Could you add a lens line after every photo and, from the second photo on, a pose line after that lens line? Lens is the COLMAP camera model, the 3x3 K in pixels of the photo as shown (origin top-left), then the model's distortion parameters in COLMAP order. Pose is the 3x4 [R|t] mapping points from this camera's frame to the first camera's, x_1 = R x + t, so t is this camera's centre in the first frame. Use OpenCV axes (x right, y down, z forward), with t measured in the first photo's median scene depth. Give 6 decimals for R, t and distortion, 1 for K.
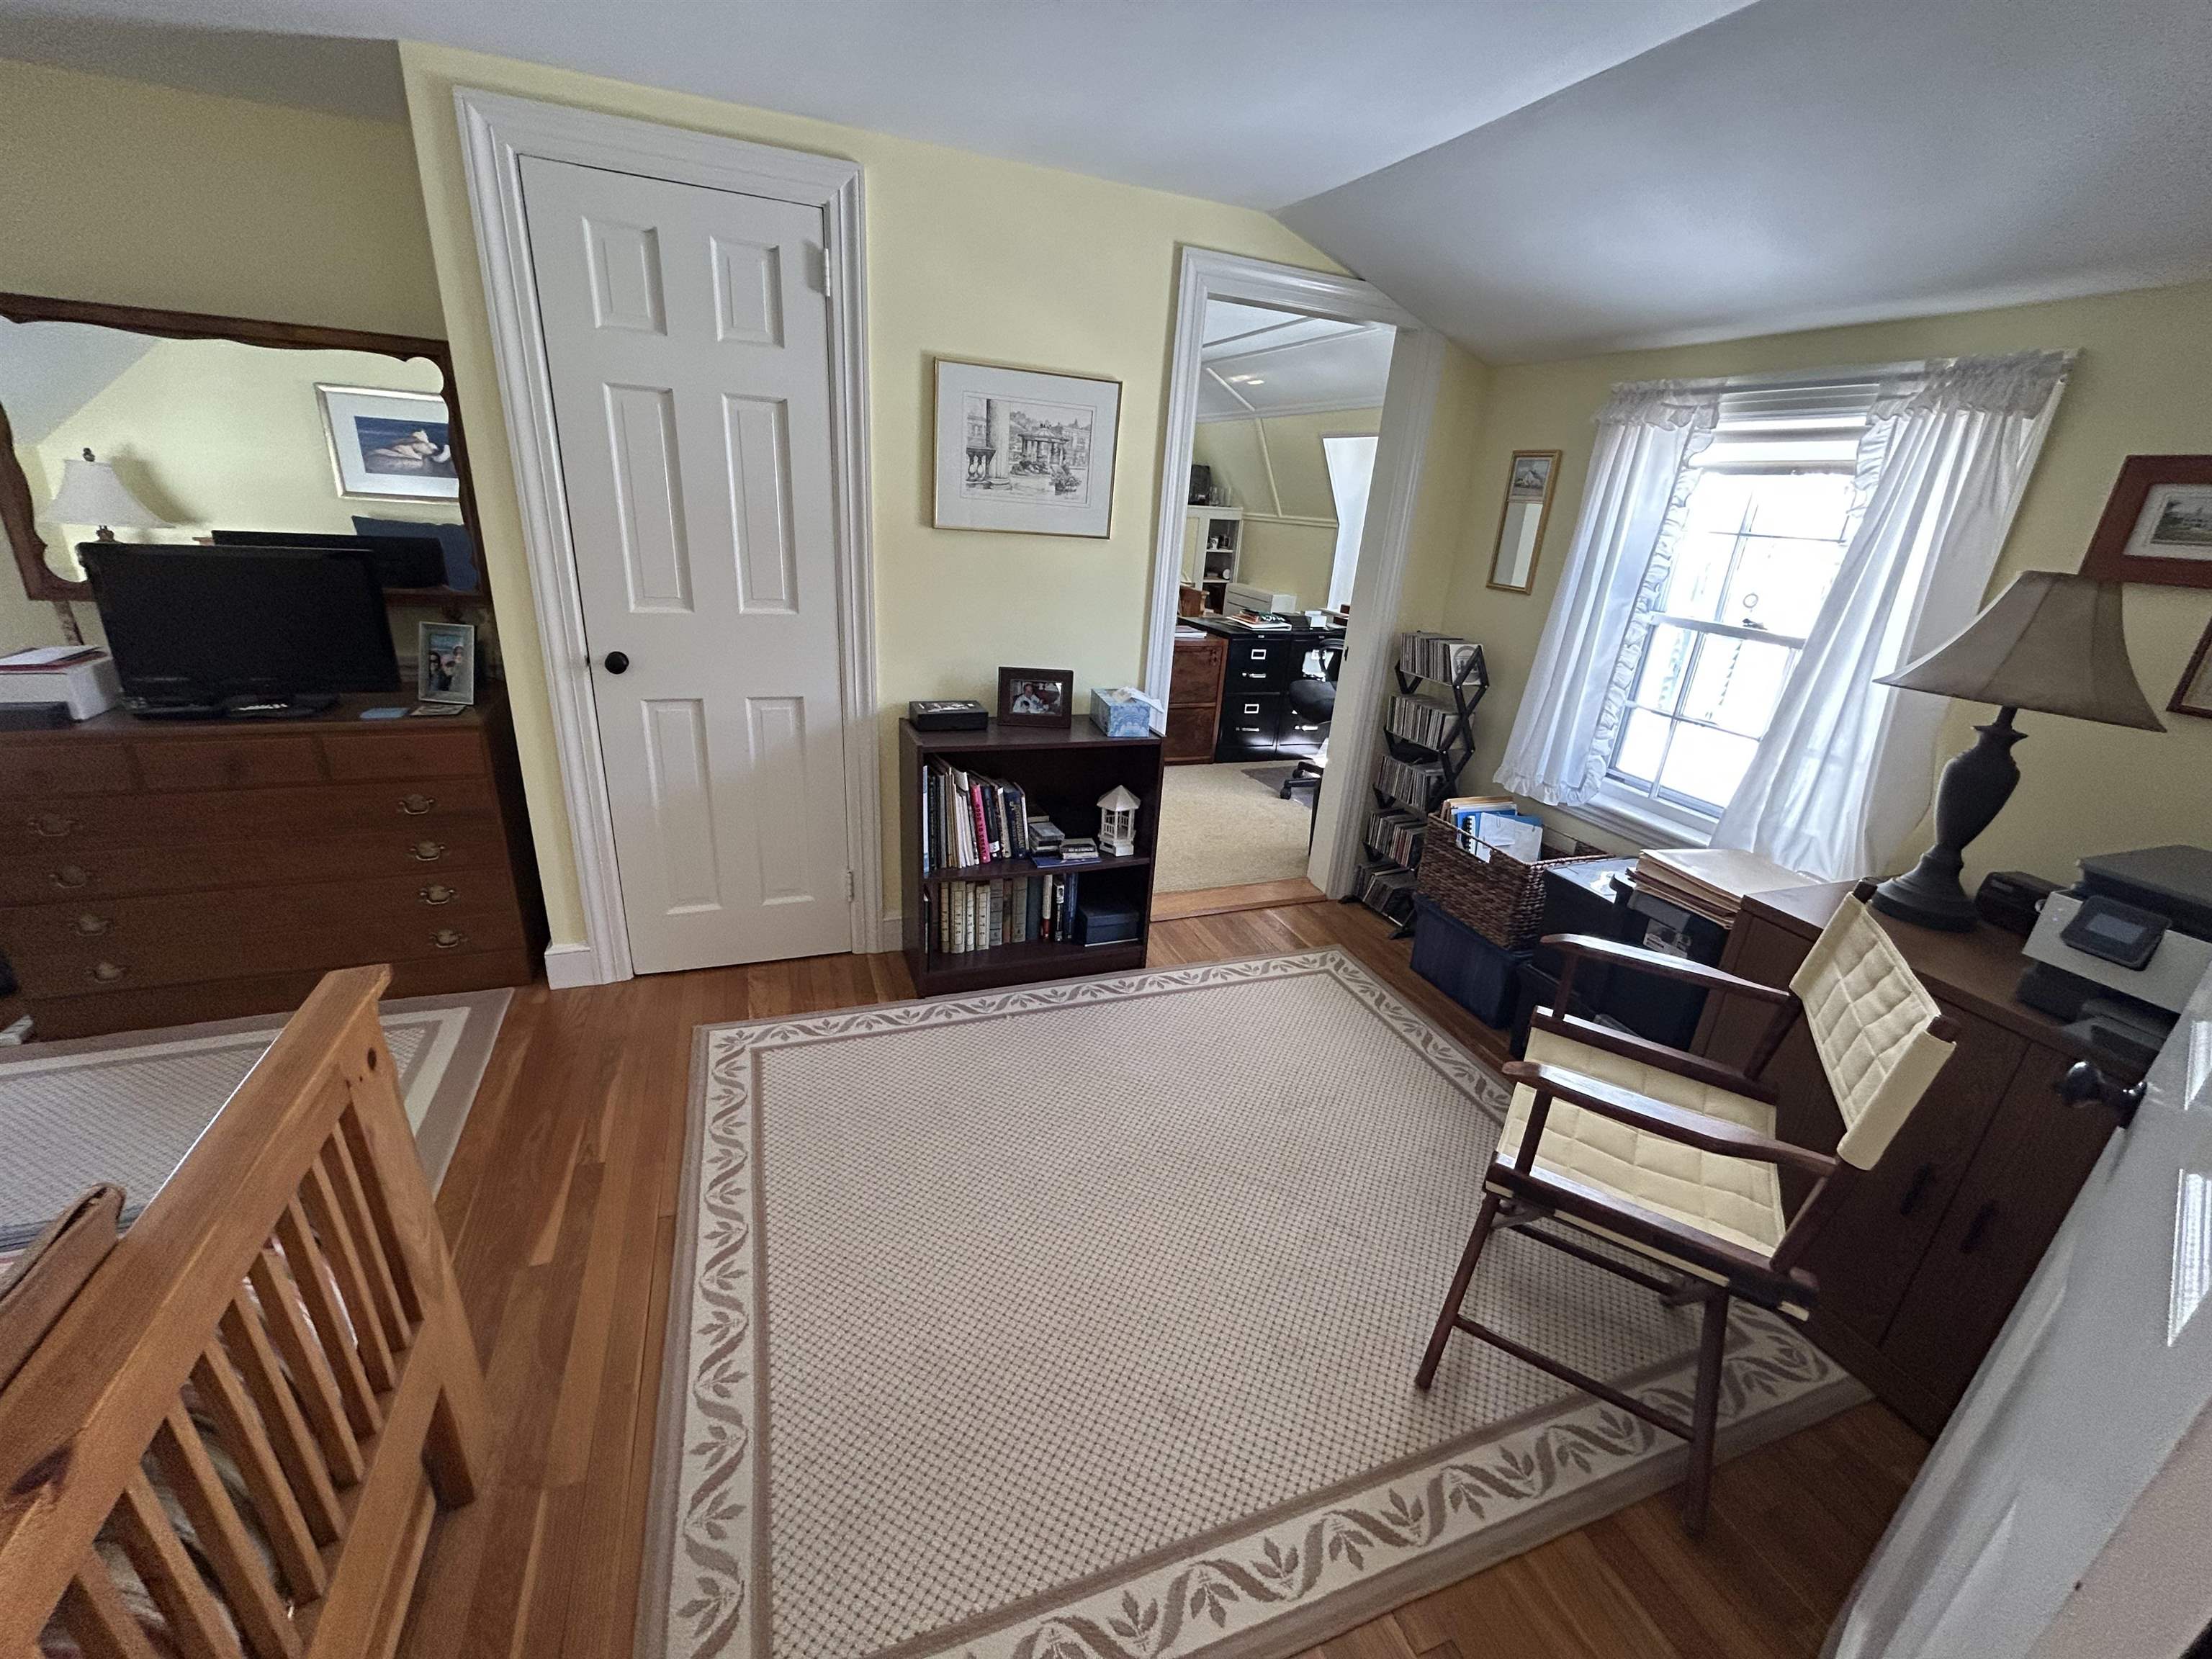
lens RADIAL K [[891.4, 0, 1099.7], [0, 891.4, 828.0], [0, 0, 1]] dist [-0.001633, 0.000458]
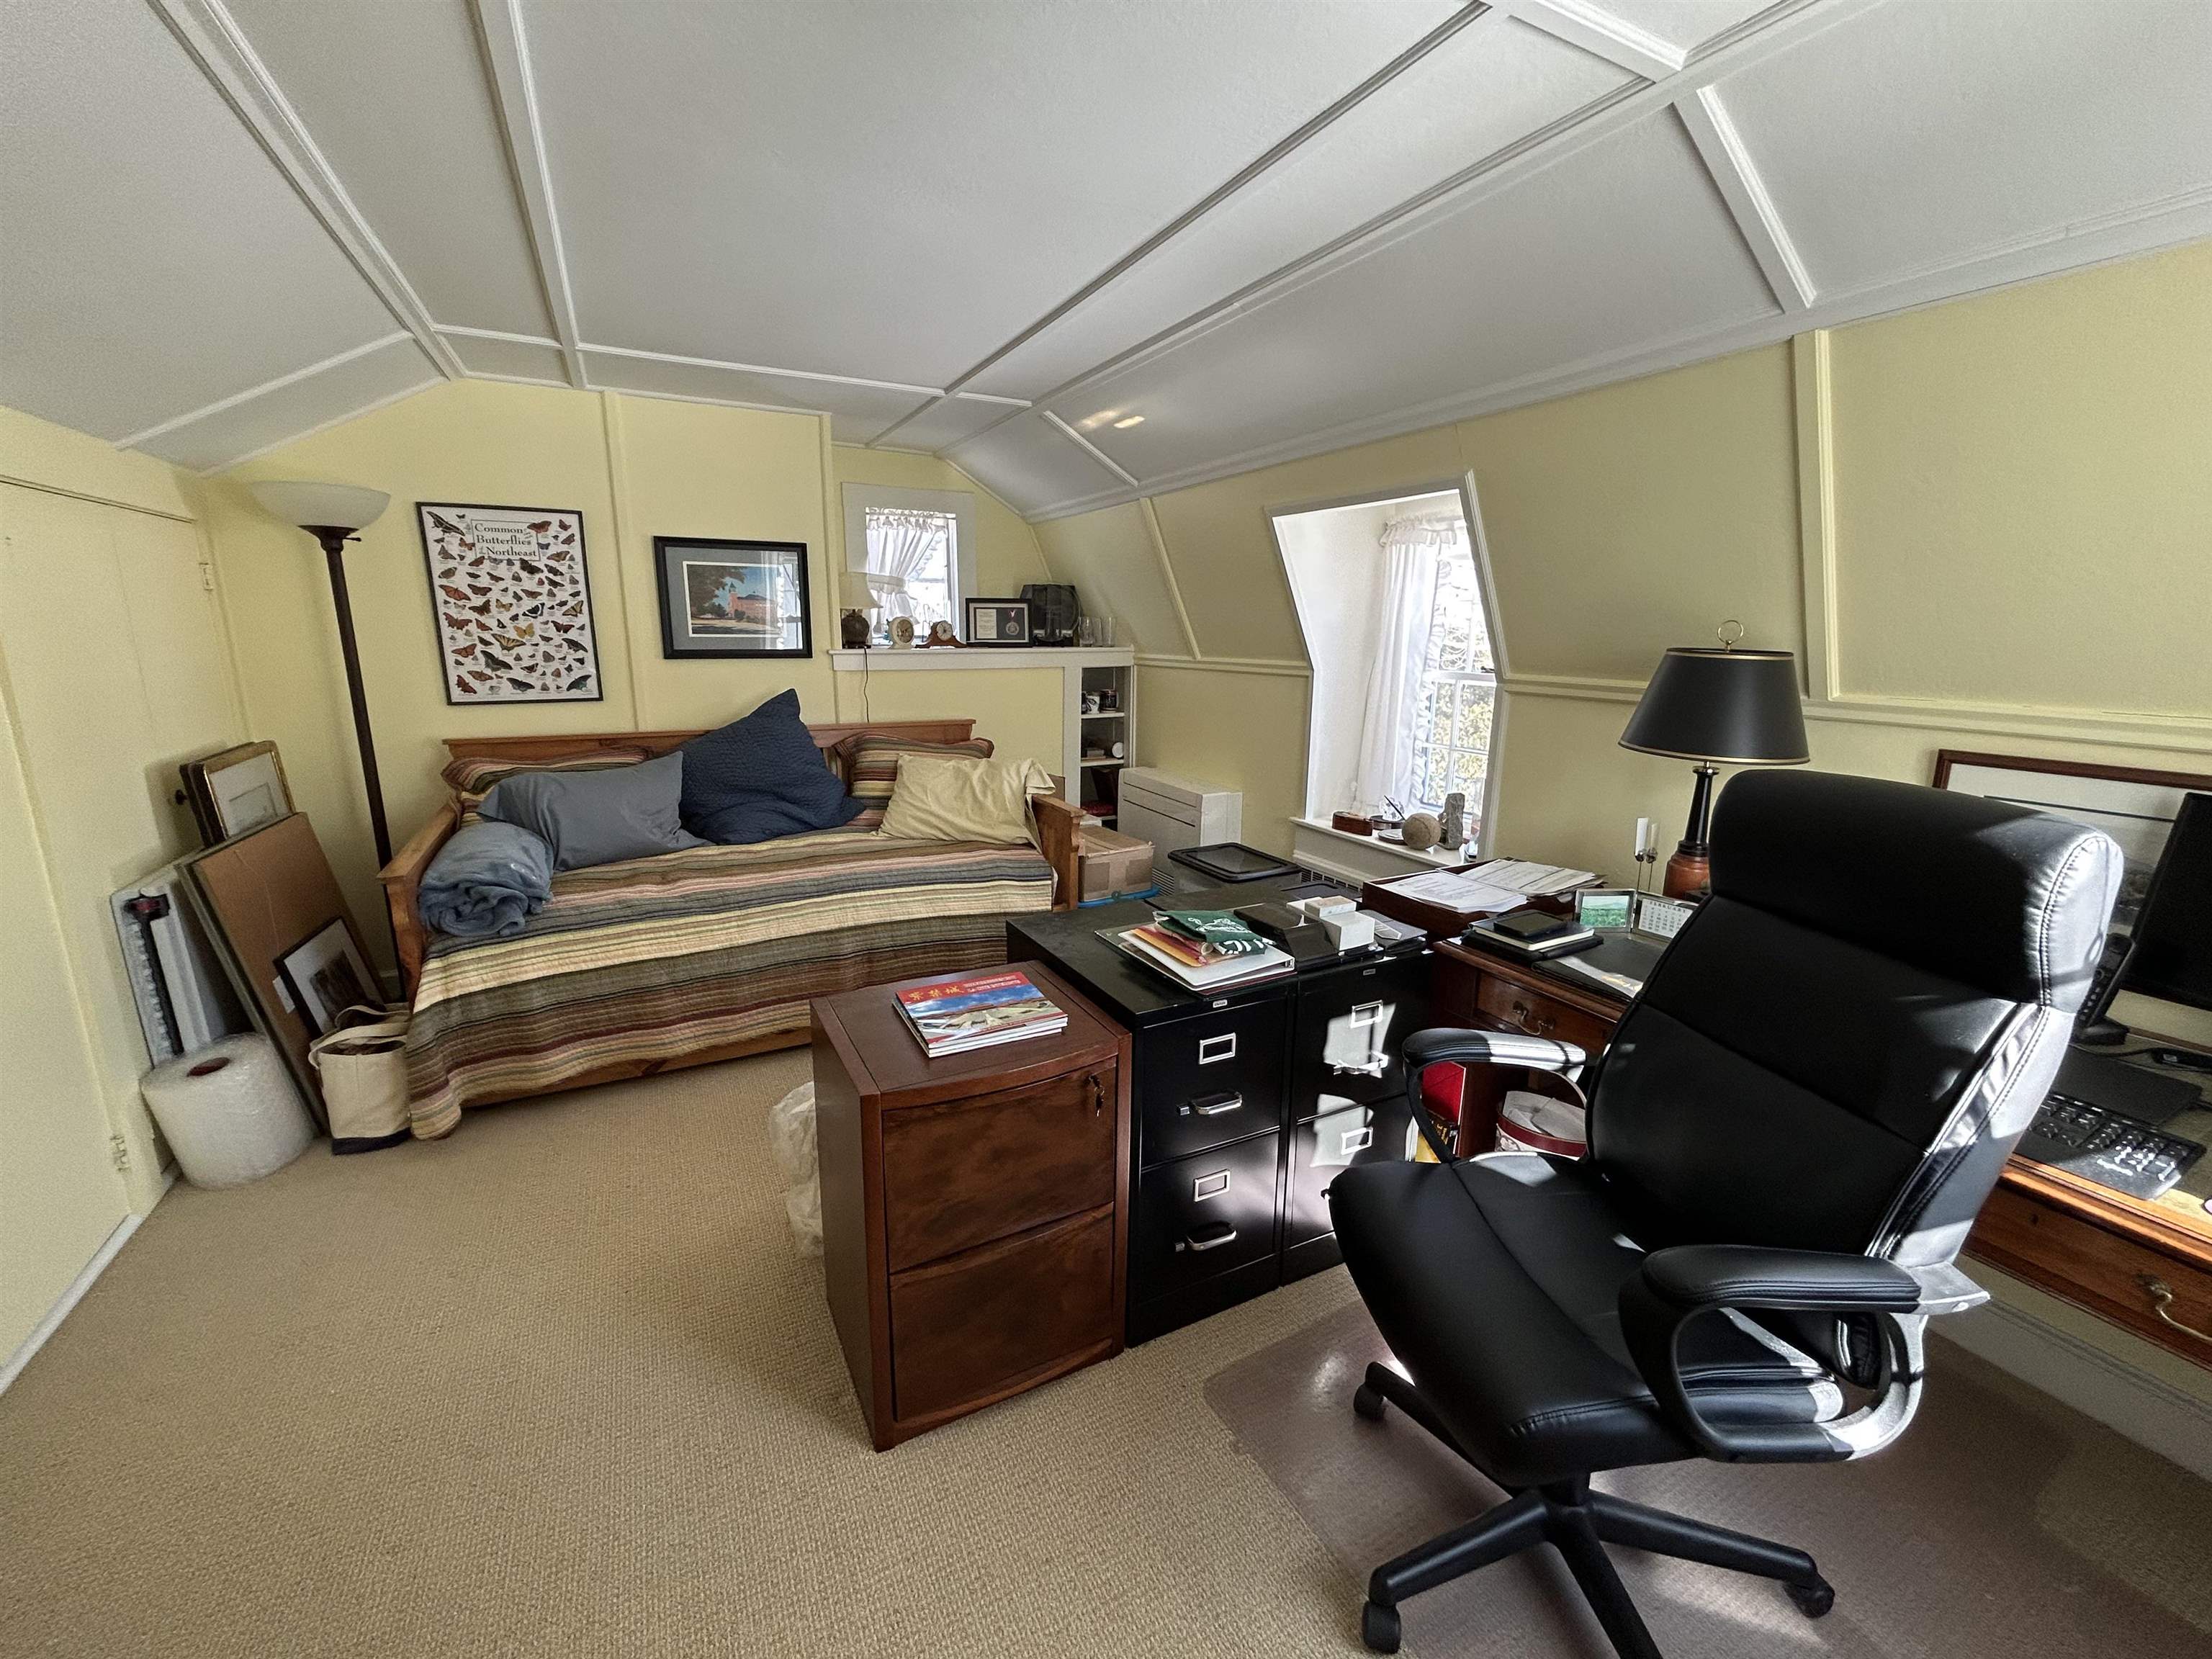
lens RADIAL K [[891.4, 0, 1099.7], [0, 891.4, 828.0], [0, 0, 1]] dist [-0.001633, 0.000458]
pose [[0.991980, -0.076673, 0.100479, 0.072912], [0.089499, 0.987456, -0.130078, -0.174737], [-0.089245, 0.138027, 0.986399, 0.457285]]
